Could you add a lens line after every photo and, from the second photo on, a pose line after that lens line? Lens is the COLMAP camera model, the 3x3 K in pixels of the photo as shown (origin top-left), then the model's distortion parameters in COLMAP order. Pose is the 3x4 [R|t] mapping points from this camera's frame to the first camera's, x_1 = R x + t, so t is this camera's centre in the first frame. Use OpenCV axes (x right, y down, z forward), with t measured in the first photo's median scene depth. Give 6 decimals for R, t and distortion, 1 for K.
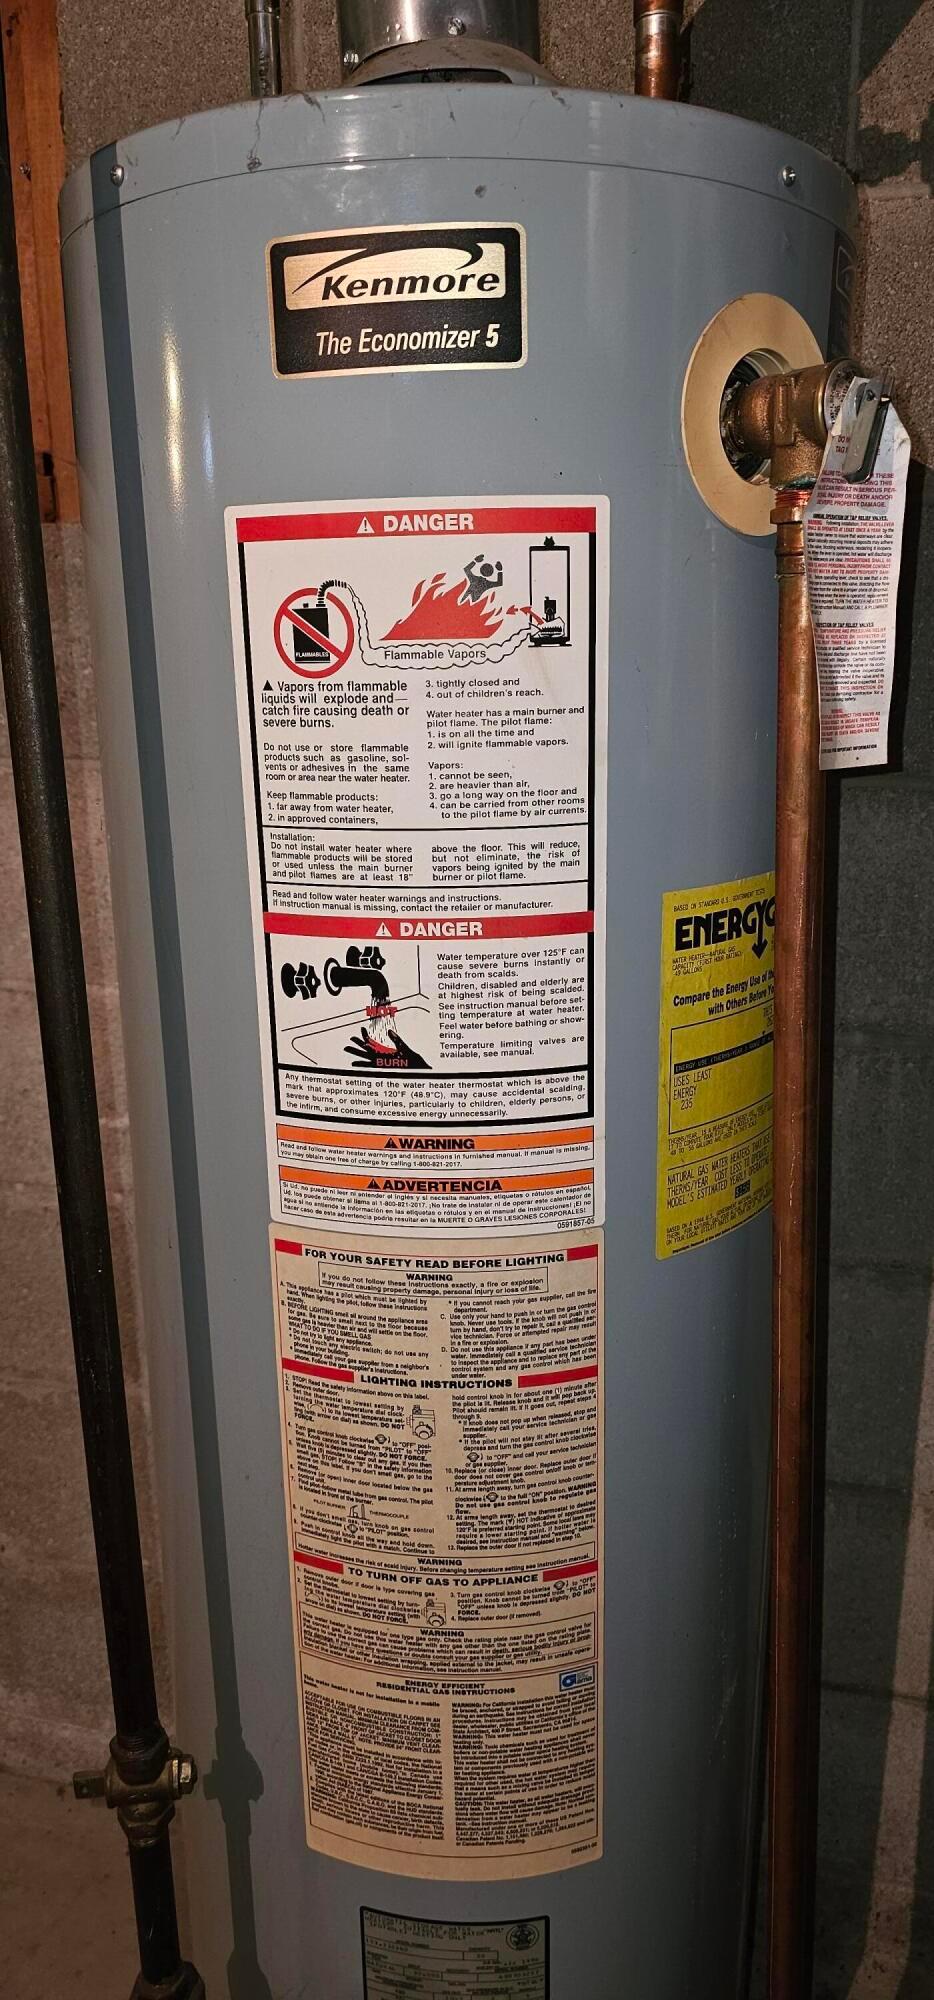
lens RADIAL K [[1367.1, 0, 470.9], [0, 1367.1, 990.5], [0, 0, 1]] dist [0.031786, -0.002796]
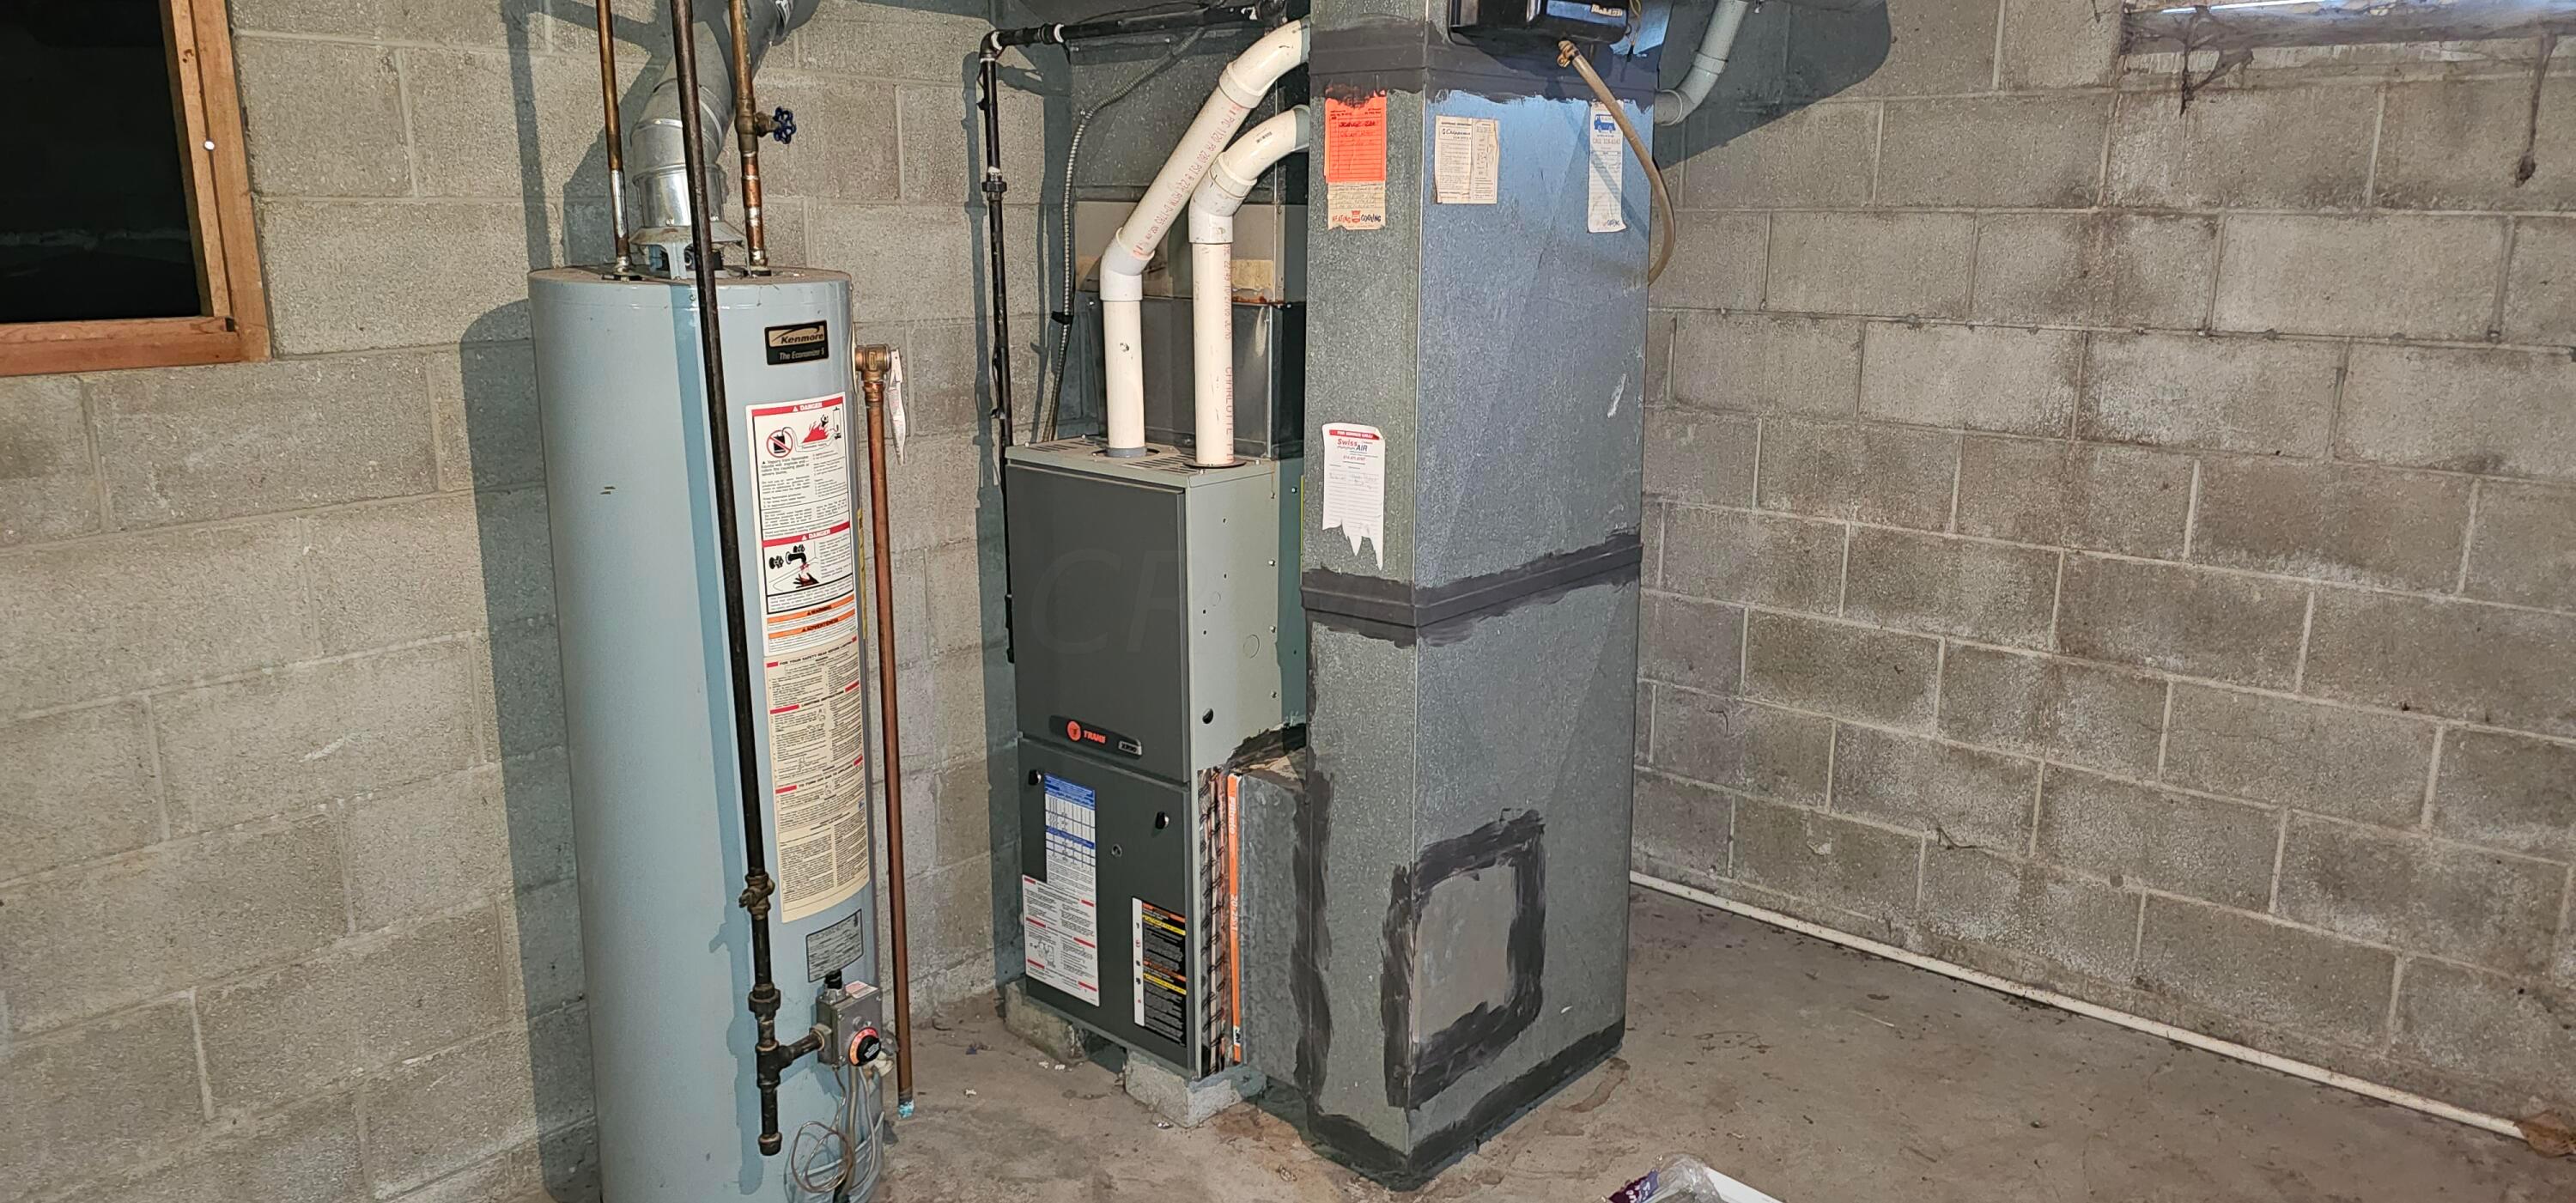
lens RADIAL K [[1760.9, 0, 1286.2], [0, 1760.9, 596.5], [0, 0, 1]] dist [0.031786, -0.002796]
pose [[0.470633, -0.194897, 0.860534, -2.836622], [0.215282, 0.971187, 0.102219, -0.086103], [-0.855662, 0.137149, 0.499031, -1.748022]]
